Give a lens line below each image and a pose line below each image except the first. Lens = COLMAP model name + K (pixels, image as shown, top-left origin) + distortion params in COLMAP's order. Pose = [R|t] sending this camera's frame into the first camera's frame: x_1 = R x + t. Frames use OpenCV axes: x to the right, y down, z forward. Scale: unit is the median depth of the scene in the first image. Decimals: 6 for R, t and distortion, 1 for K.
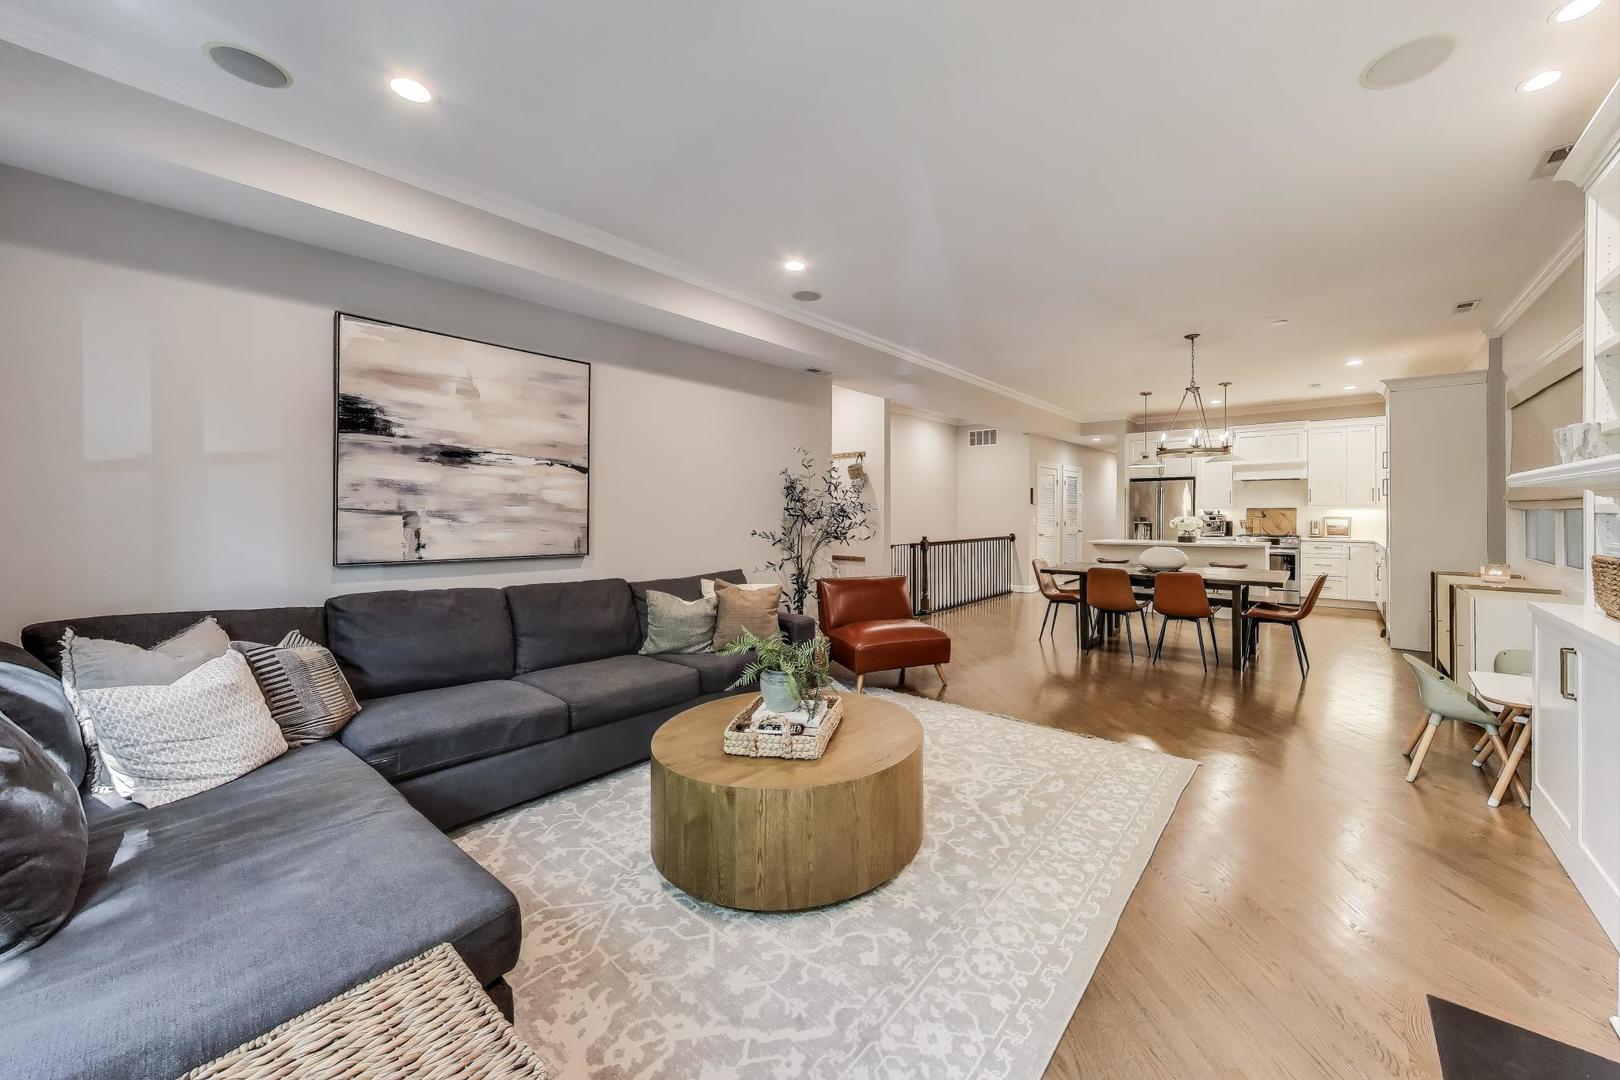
lens RADIAL K [[690.5, 0, 816.5], [0, 690.5, 520.8], [0, 0, 1]] dist [0.002061, 0.000149]
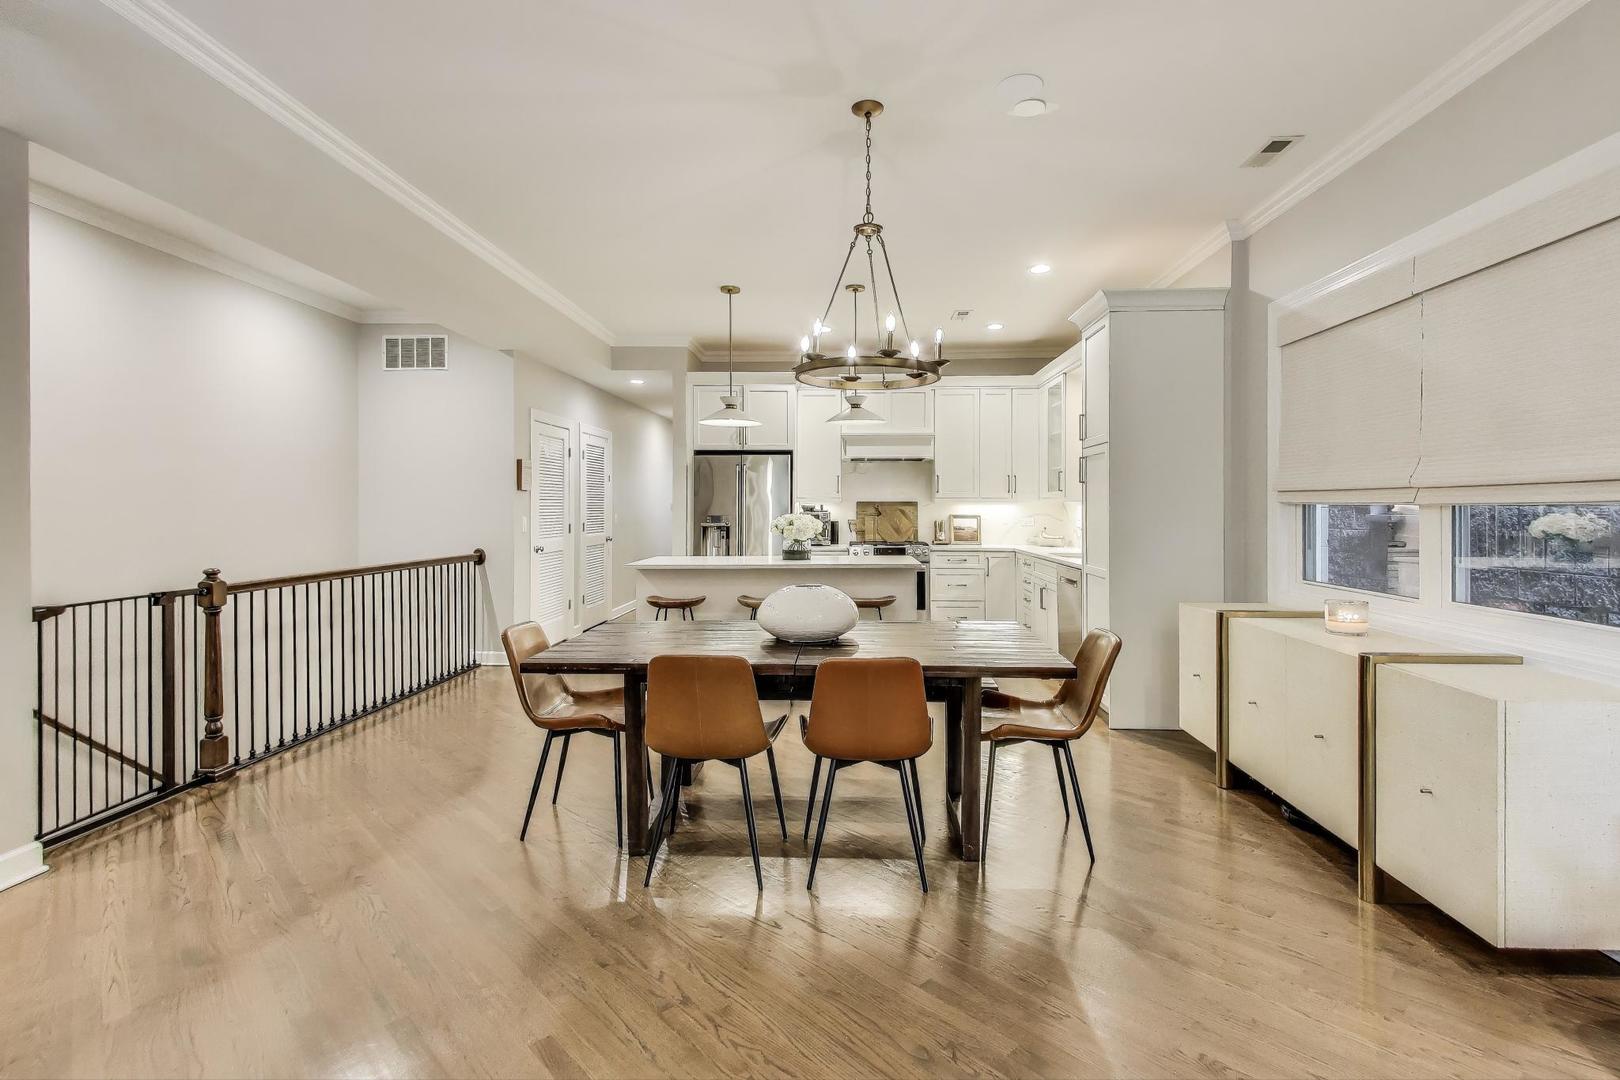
lens RADIAL K [[690.5, 0, 816.5], [0, 690.5, 520.8], [0, 0, 1]] dist [0.002061, 0.000149]
pose [[0.782990, -0.007681, 0.621986, 0.182008], [0.004204, 0.999966, 0.007058, -0.004988], [-0.622020, -0.002911, 0.782996, 0.507999]]
